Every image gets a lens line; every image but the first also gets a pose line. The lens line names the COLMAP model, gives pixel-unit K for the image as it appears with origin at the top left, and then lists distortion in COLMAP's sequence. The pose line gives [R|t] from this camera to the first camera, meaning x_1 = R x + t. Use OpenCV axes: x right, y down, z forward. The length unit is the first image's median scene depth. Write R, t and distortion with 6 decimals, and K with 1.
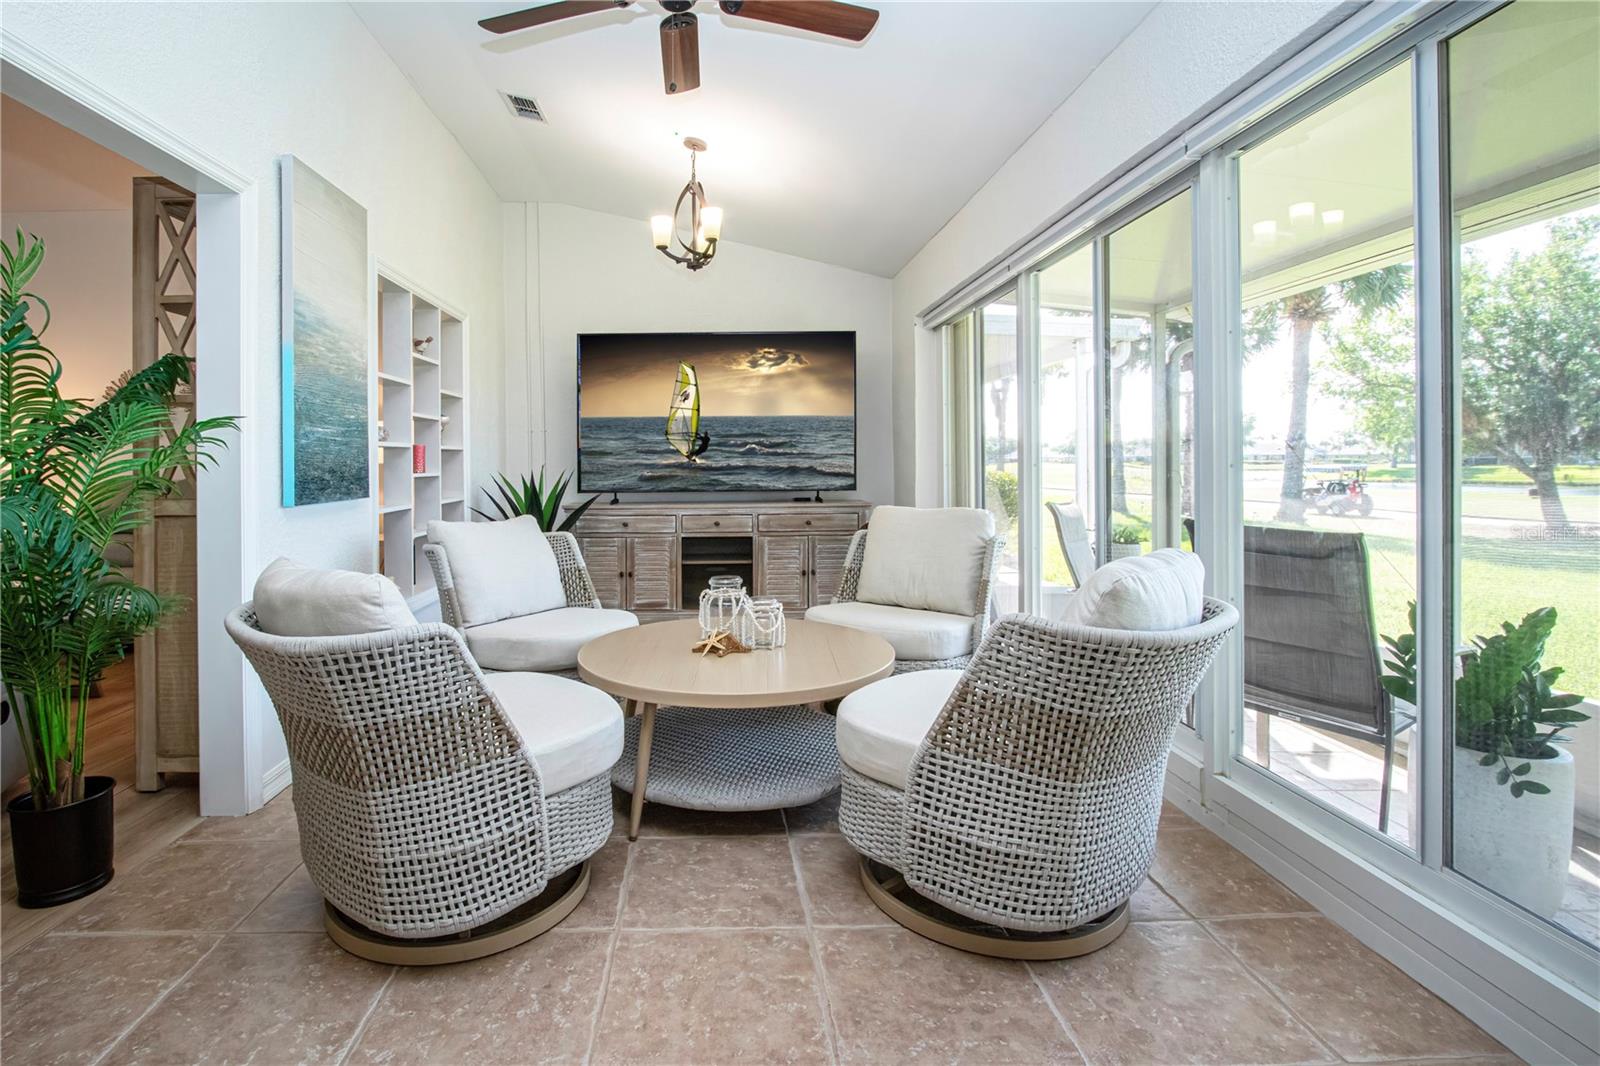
lens RADIAL K [[776.0, 0, 729.2], [0, 776.0, 477.8], [0, 0, 1]] dist [-0.012355, 0.001352]
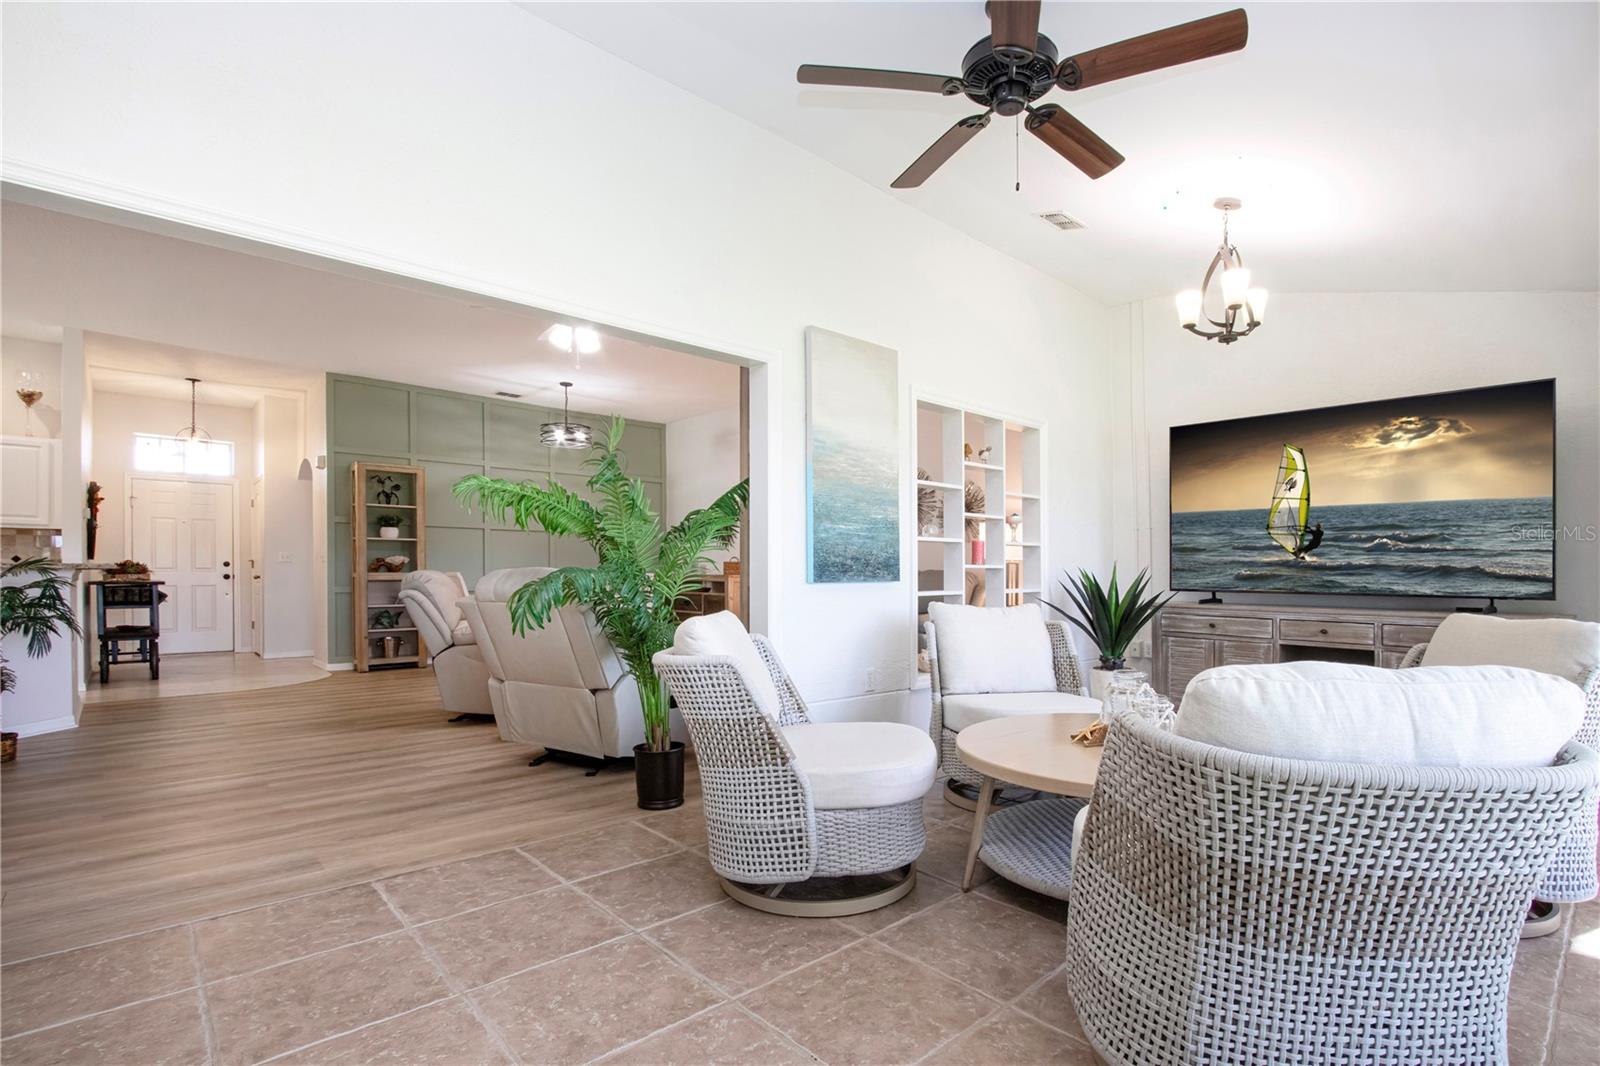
lens RADIAL K [[776.0, 0, 873.3], [0, 776.0, 580.3], [0, 0, 1]] dist [-0.012355, 0.001352]
pose [[0.692379, 0.024089, -0.721131, 0.246218], [-0.027868, 0.999590, 0.006634, 0.010155], [0.720995, 0.015503, 0.692767, 0.061577]]
